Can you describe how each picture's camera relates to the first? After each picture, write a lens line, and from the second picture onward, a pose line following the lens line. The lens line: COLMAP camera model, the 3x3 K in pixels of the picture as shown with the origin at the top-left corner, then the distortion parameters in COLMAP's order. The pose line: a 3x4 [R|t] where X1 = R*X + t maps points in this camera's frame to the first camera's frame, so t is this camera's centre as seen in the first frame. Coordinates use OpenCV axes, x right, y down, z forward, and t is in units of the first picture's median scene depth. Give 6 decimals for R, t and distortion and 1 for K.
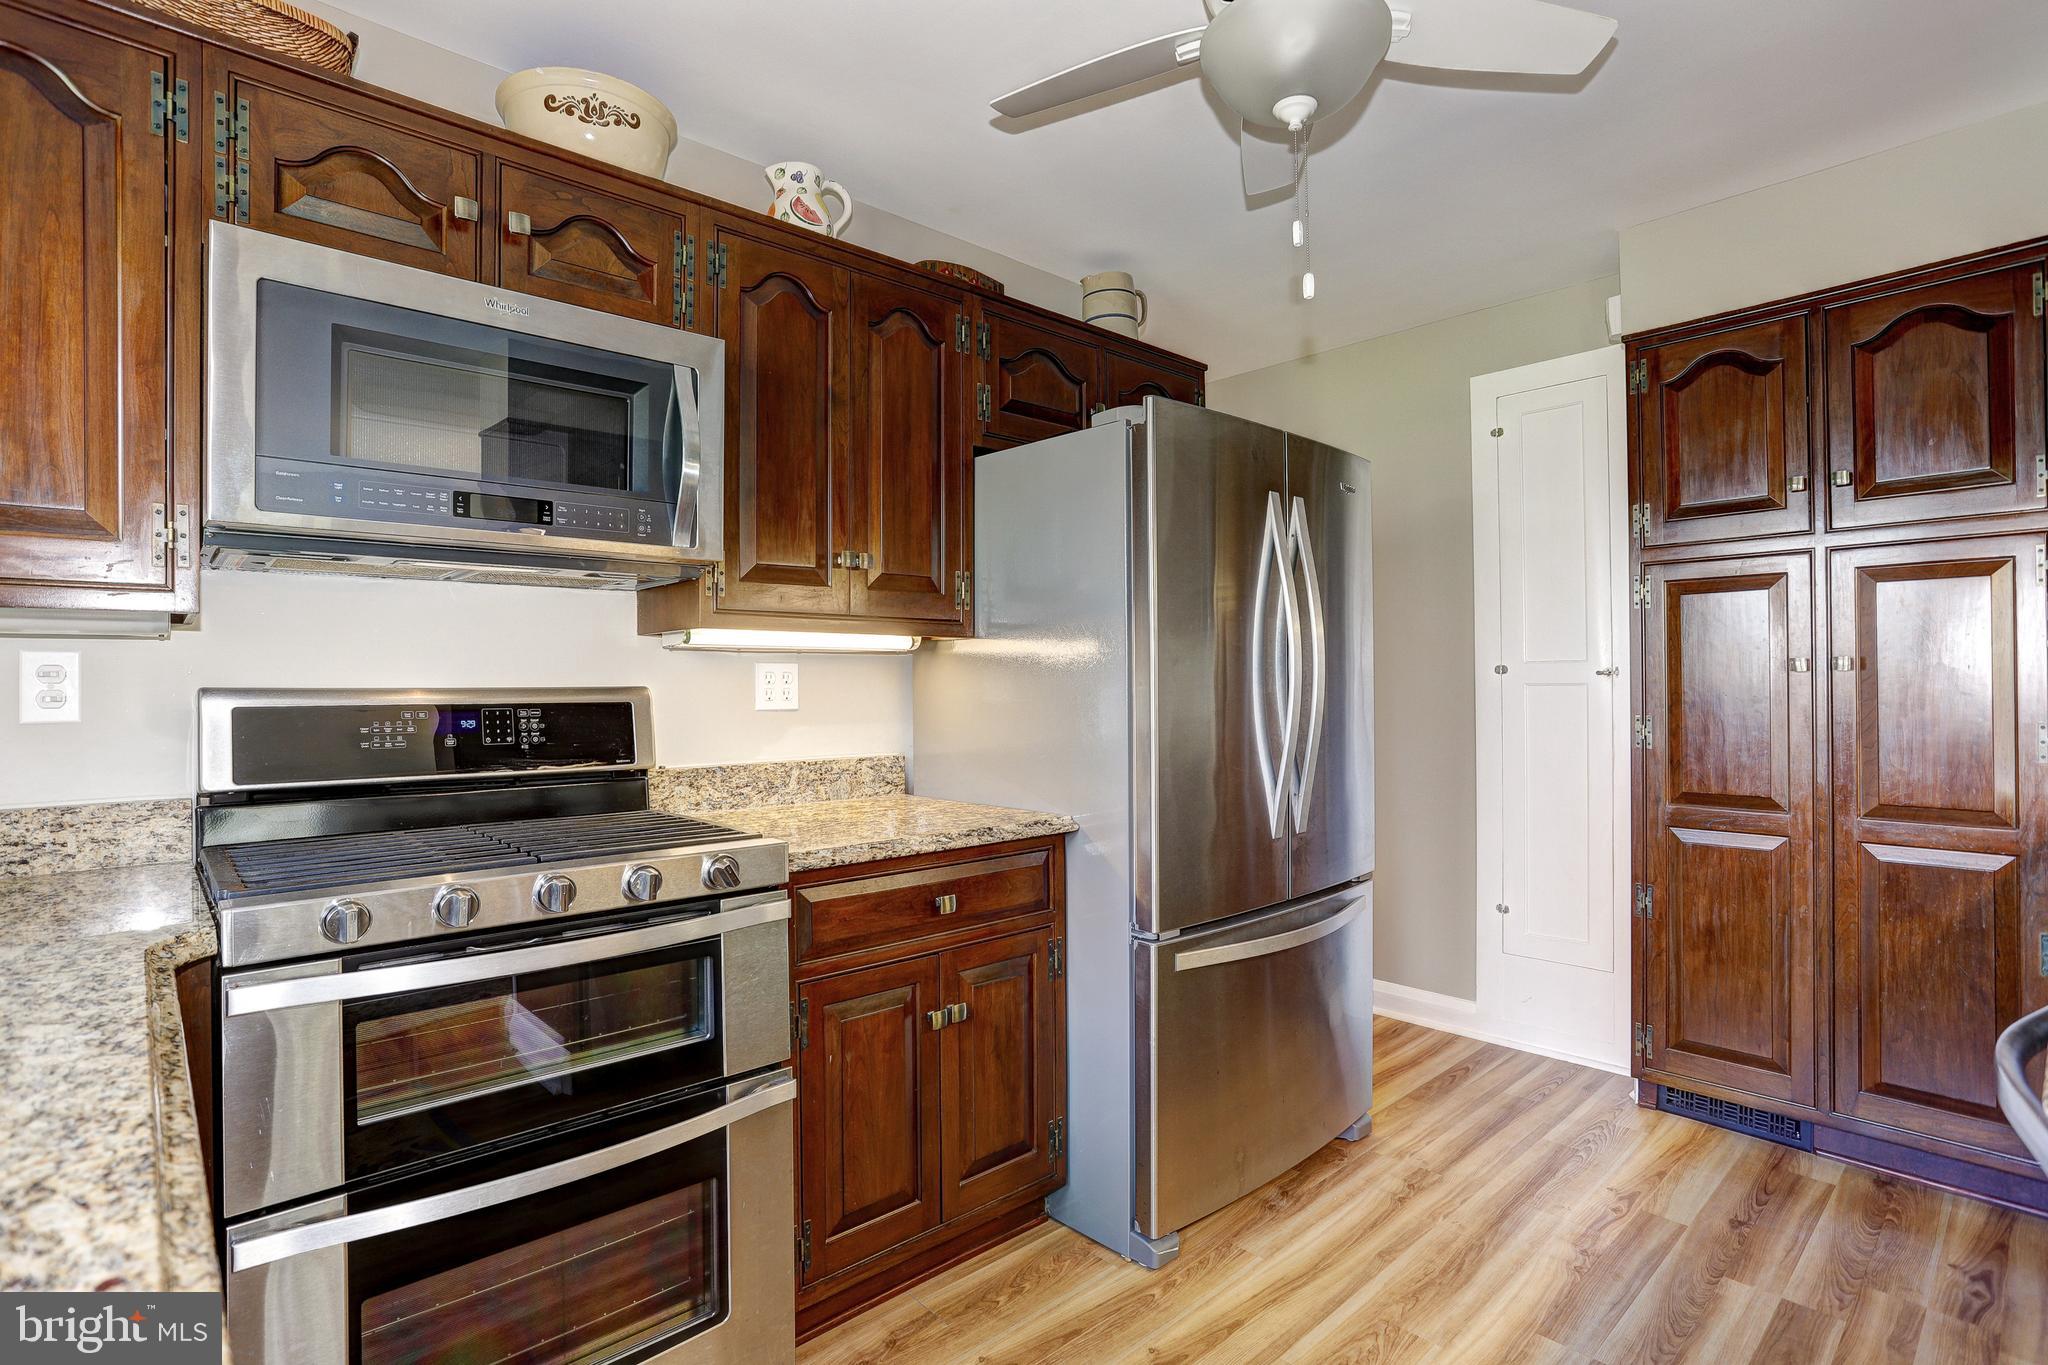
lens RADIAL K [[996.9, 0, 1017.8], [0, 996.9, 676.7], [0, 0, 1]] dist [-0.045239, 0.019892]
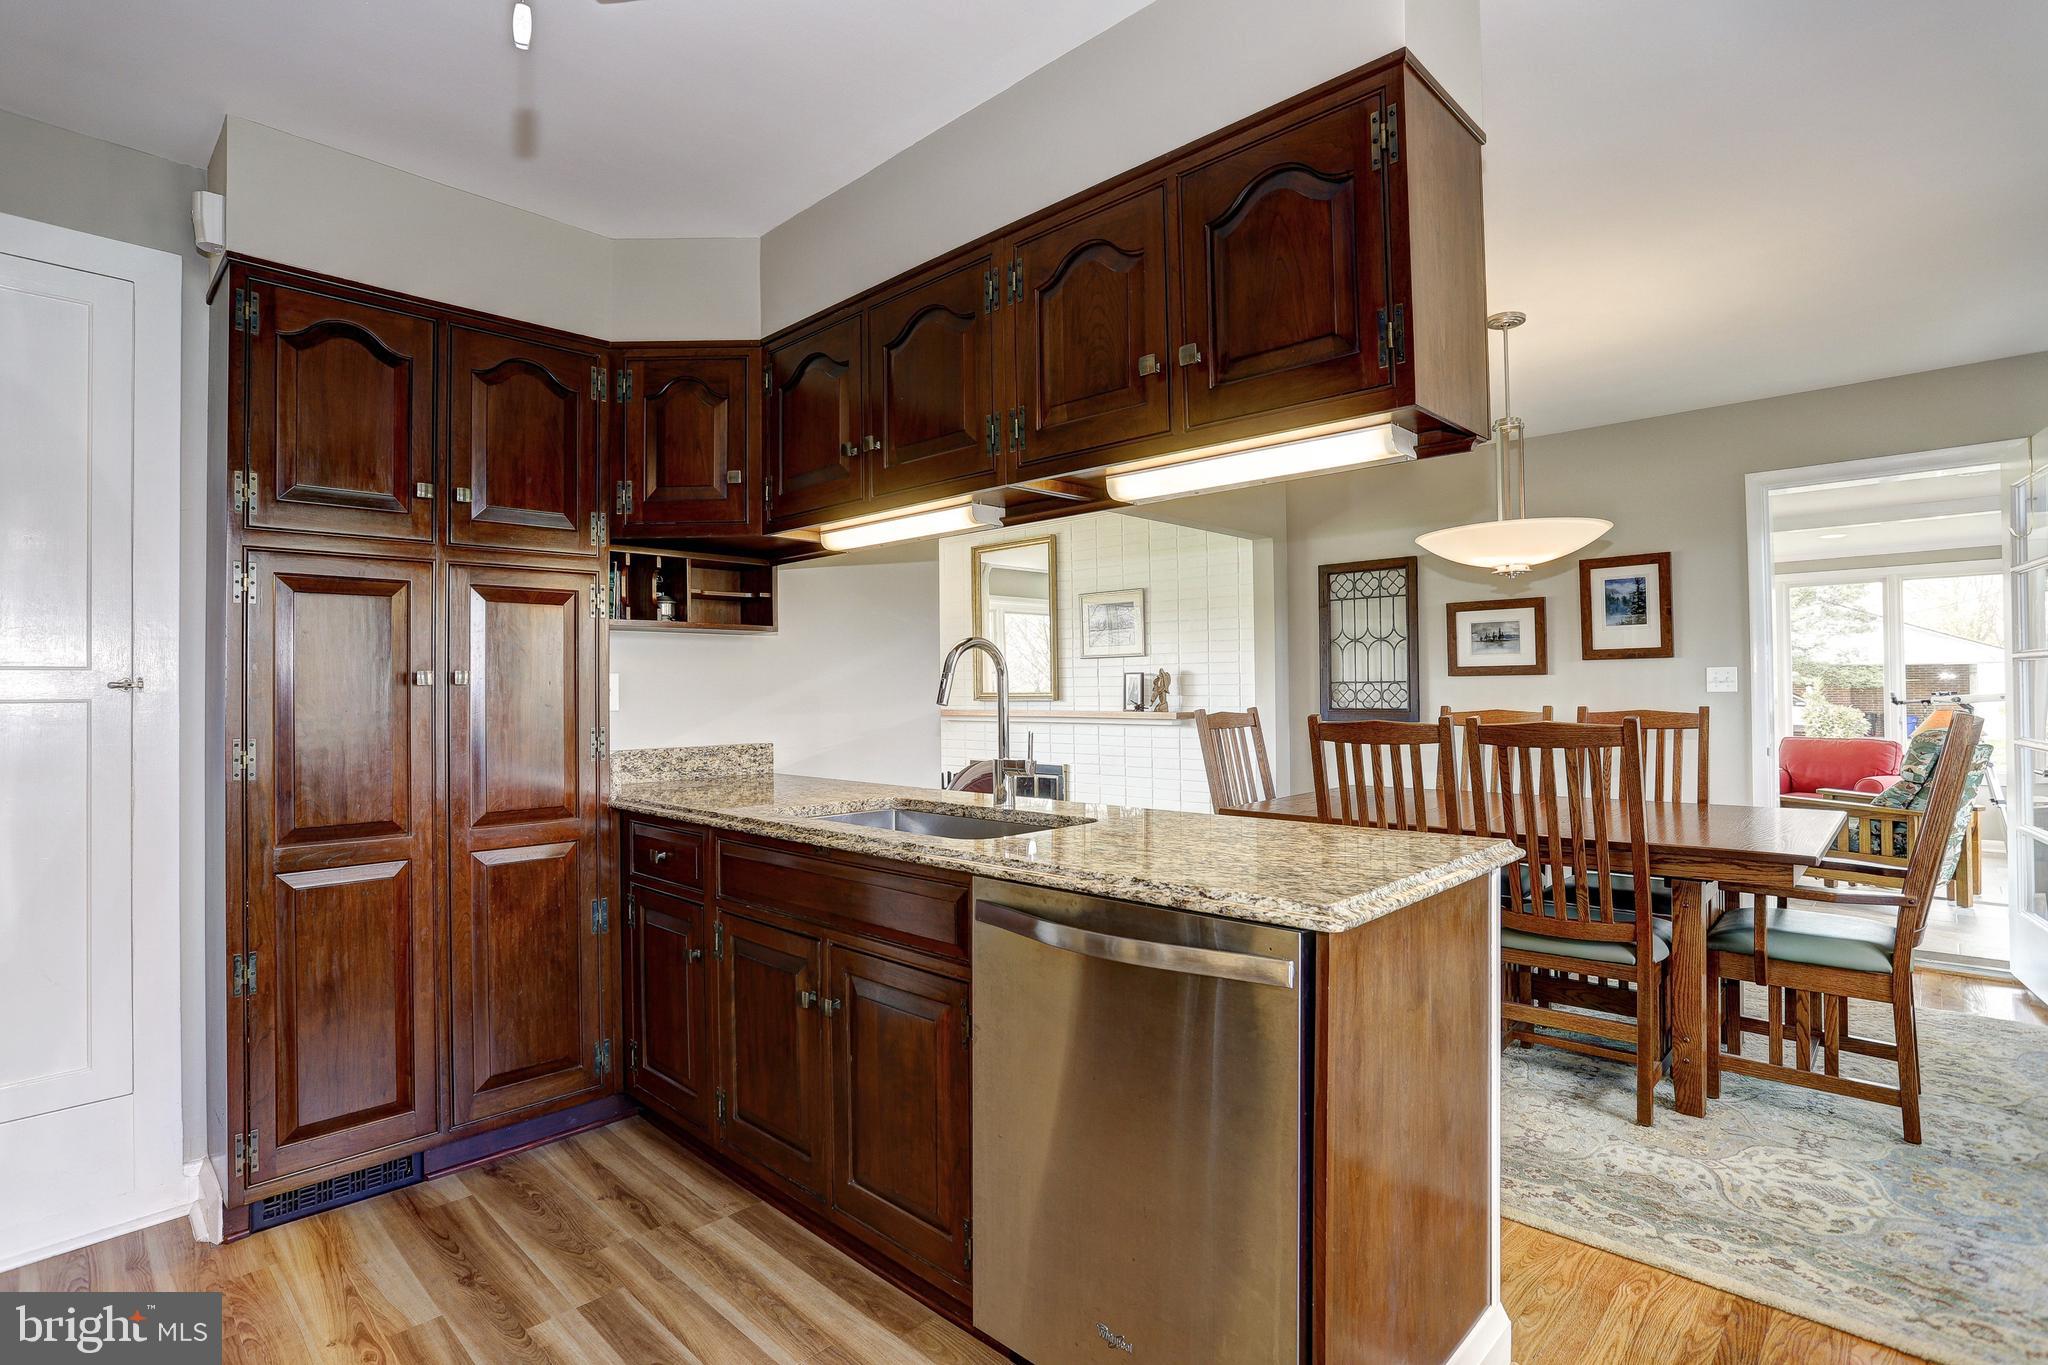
lens RADIAL K [[996.9, 0, 994.8], [0, 996.9, 676.5], [0, 0, 1]] dist [-0.045239, 0.019892]
pose [[-0.052012, 0.023256, 0.998376, -0.194848], [0.004436, 0.999724, -0.023056, 0.010858], [-0.998637, 0.003229, -0.052100, 0.475045]]
